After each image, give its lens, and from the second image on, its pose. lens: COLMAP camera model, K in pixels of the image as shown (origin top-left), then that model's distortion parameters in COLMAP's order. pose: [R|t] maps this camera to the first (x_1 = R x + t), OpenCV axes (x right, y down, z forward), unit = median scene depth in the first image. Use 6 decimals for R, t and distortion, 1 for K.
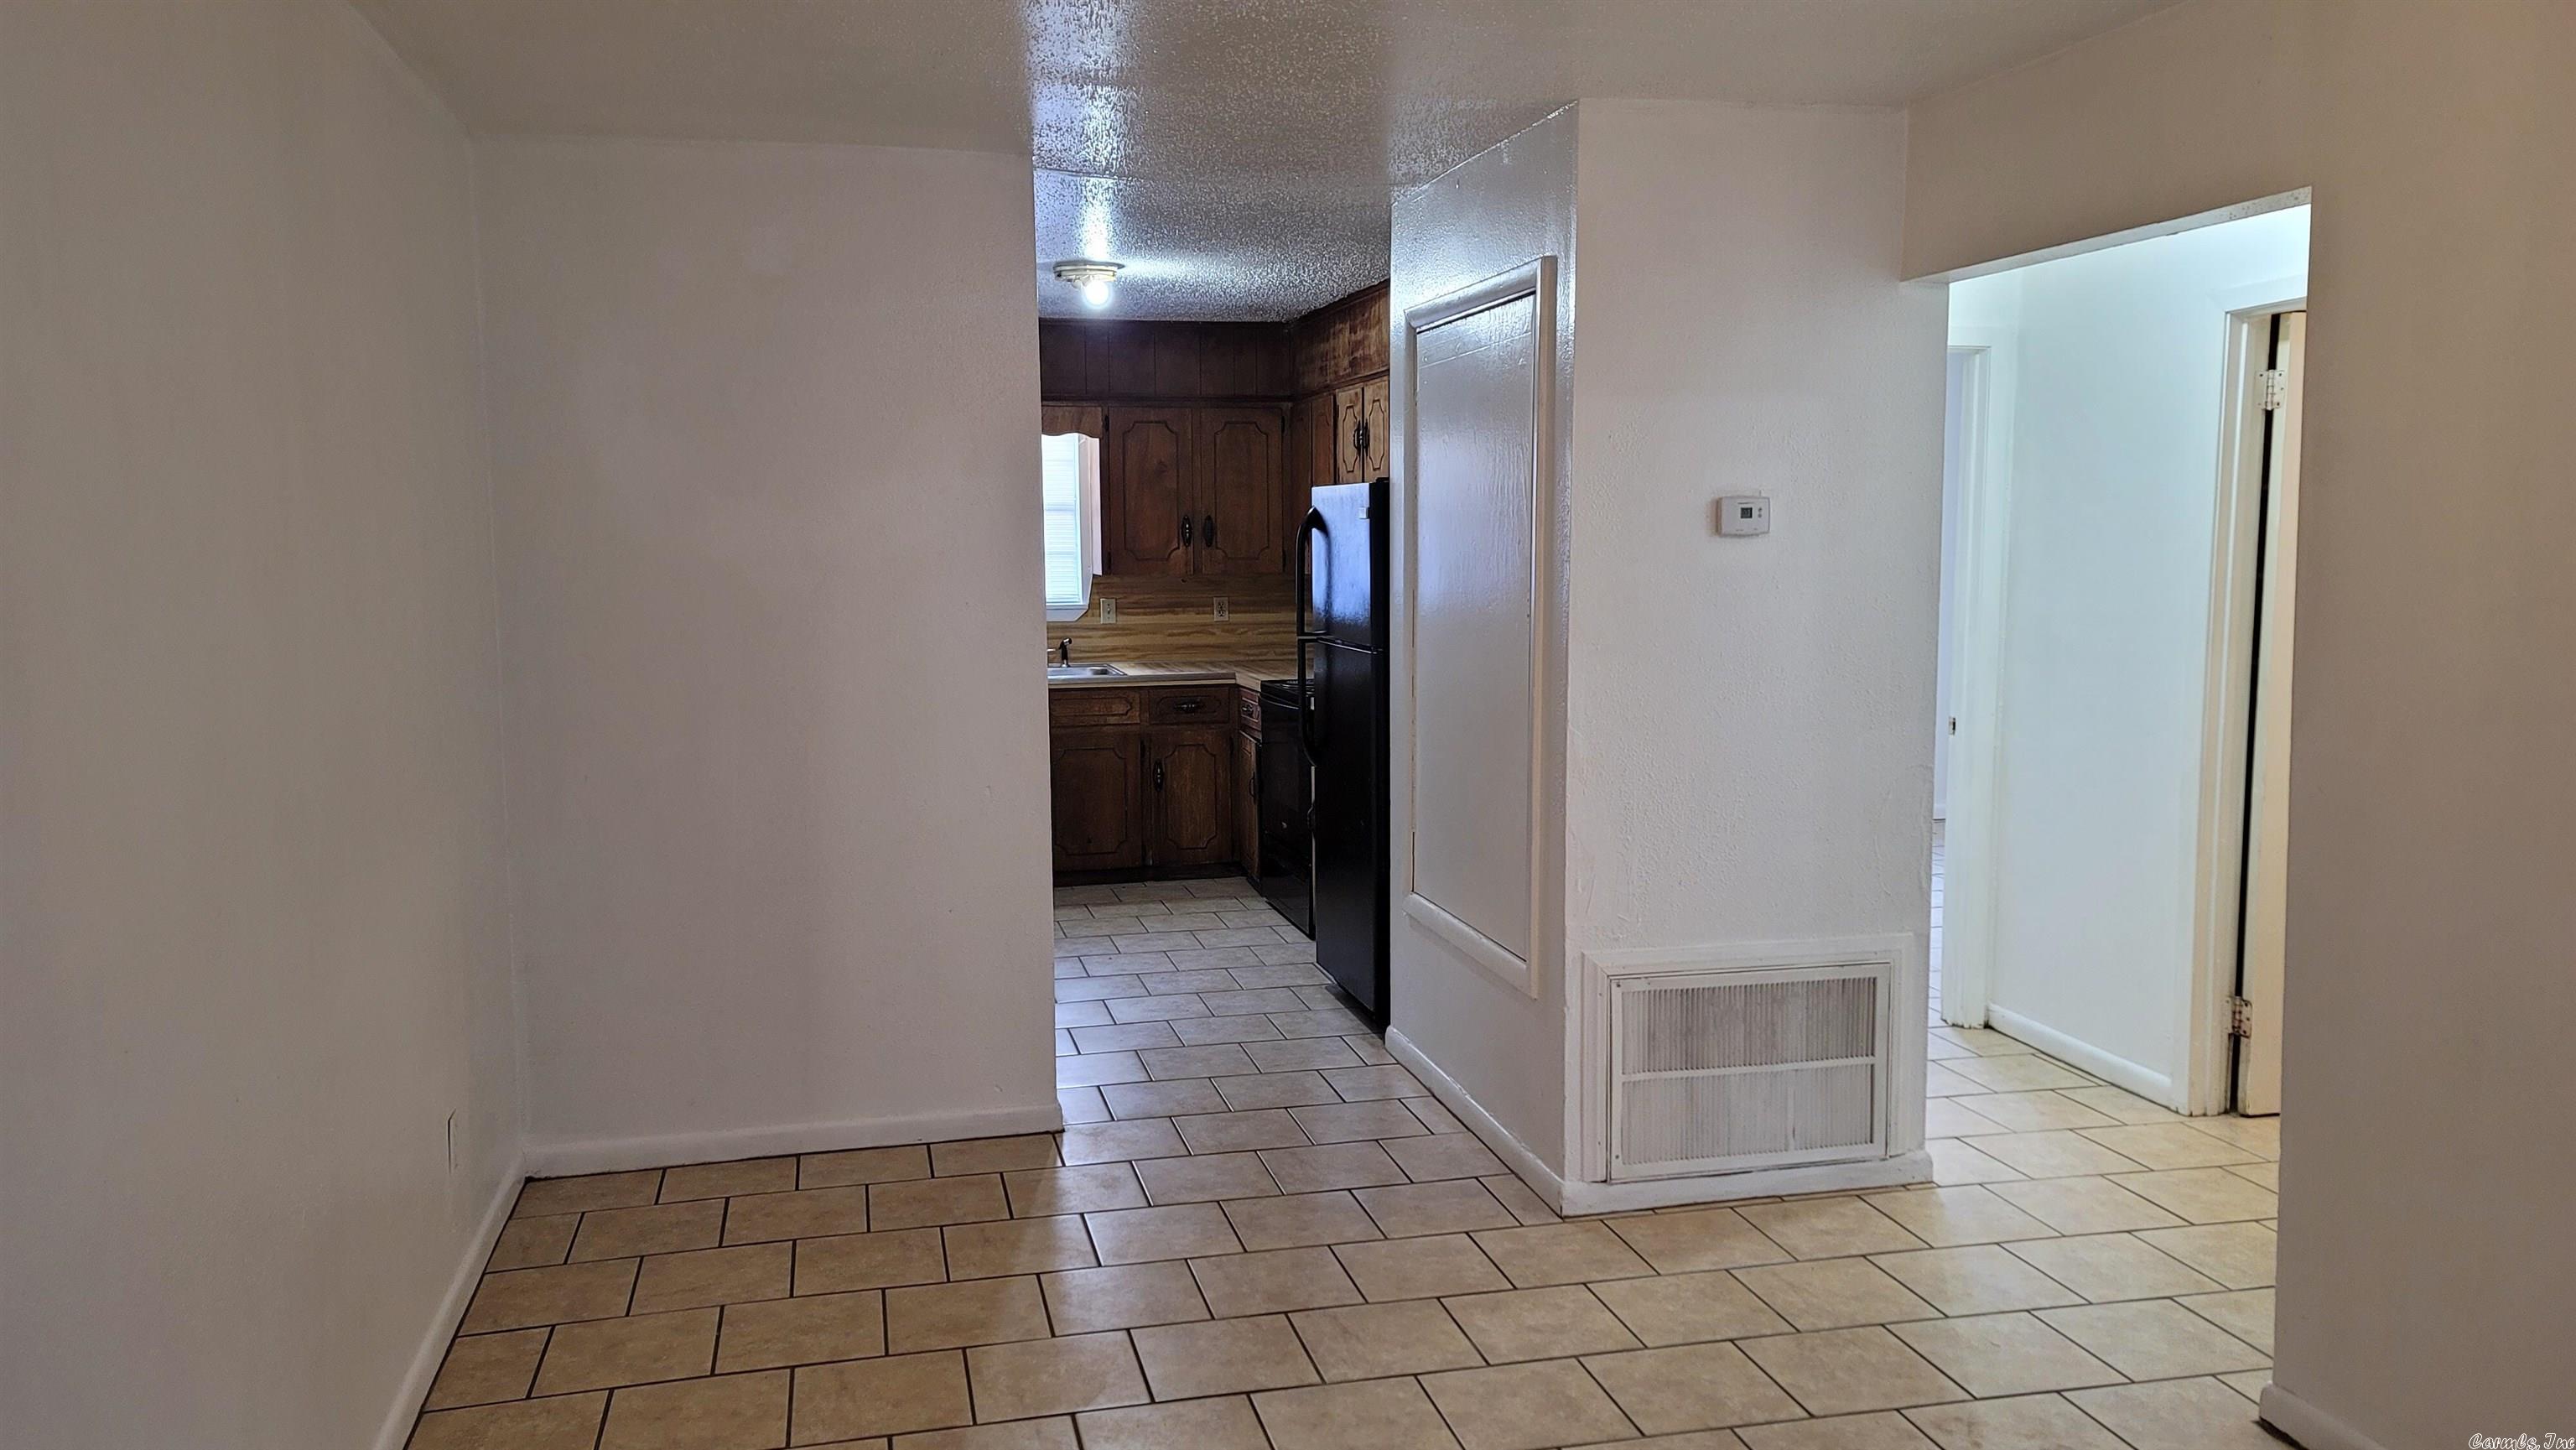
lens RADIAL K [[1846.9, 0, 1289.1], [0, 1846.9, 717.3], [0, 0, 1]] dist [0.050122, 0.000089]
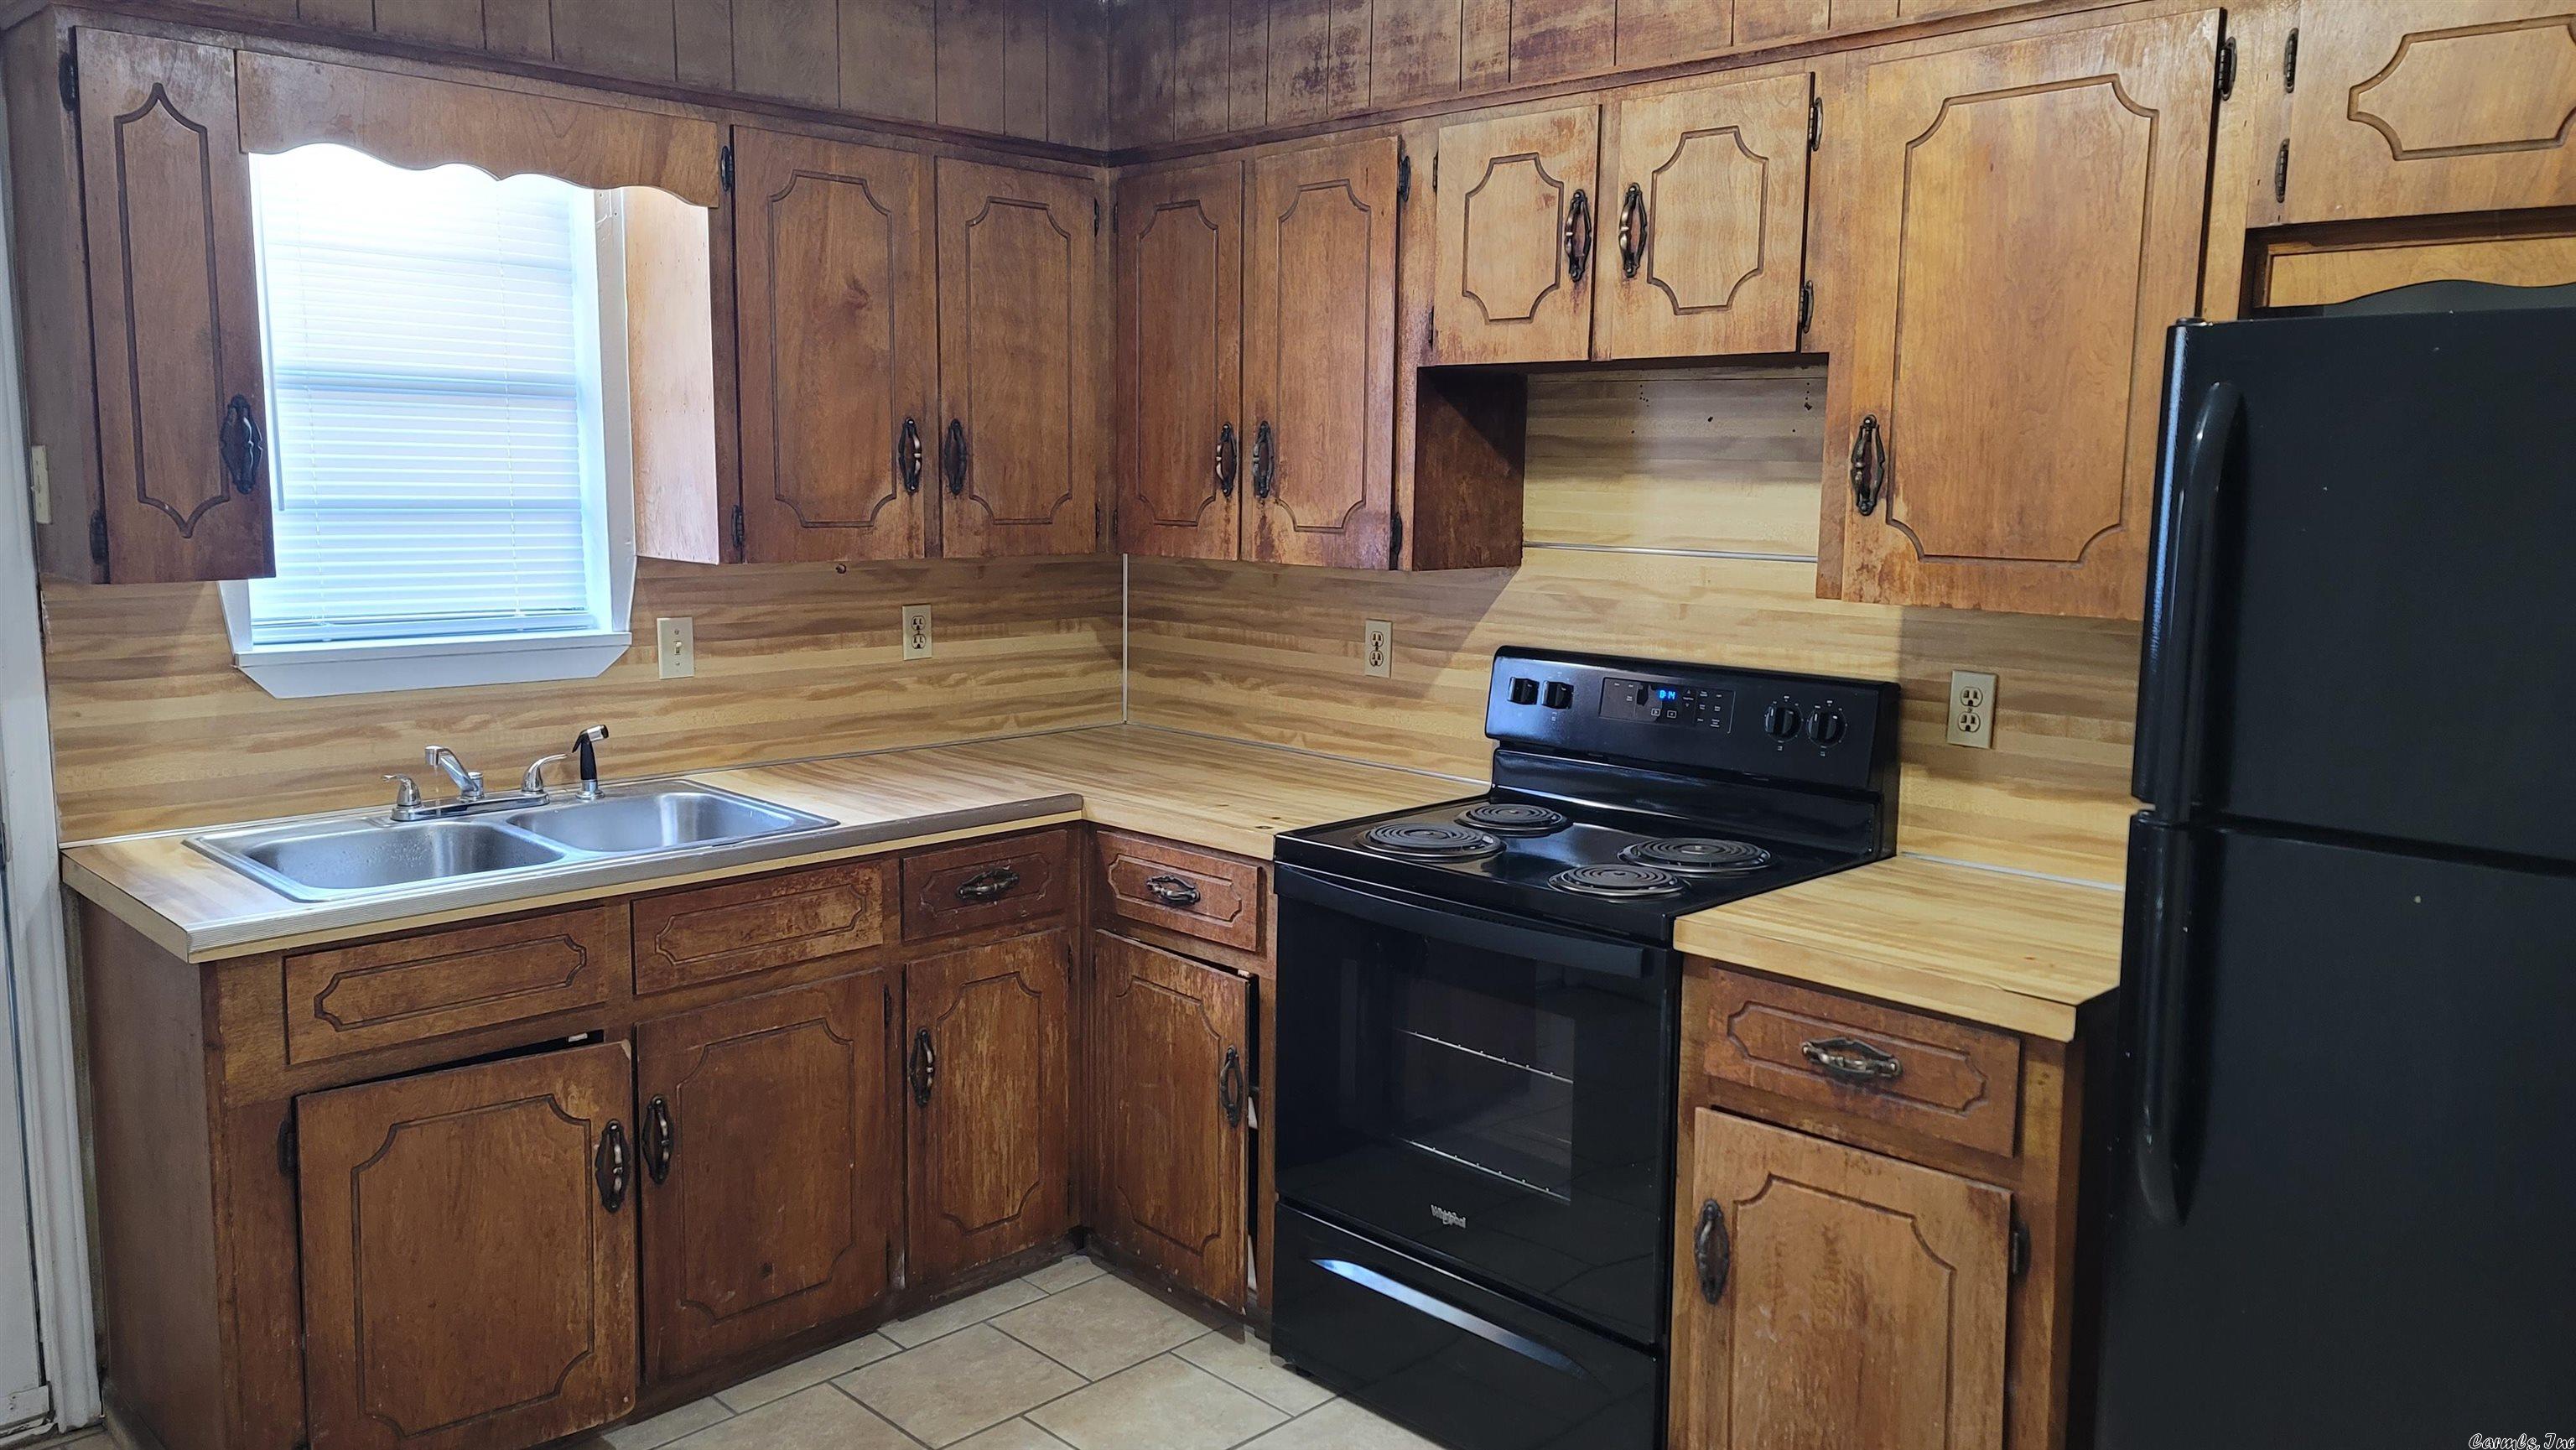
lens RADIAL K [[1846.9, 0, 1284.5], [0, 1846.9, 709.9], [0, 0, 1]] dist [0.050122, 0.000089]
pose [[0.853083, -0.050618, 0.519314, -0.202570], [0.033425, 0.998540, 0.042423, -0.058327], [-0.520704, -0.018832, 0.853530, 0.597858]]
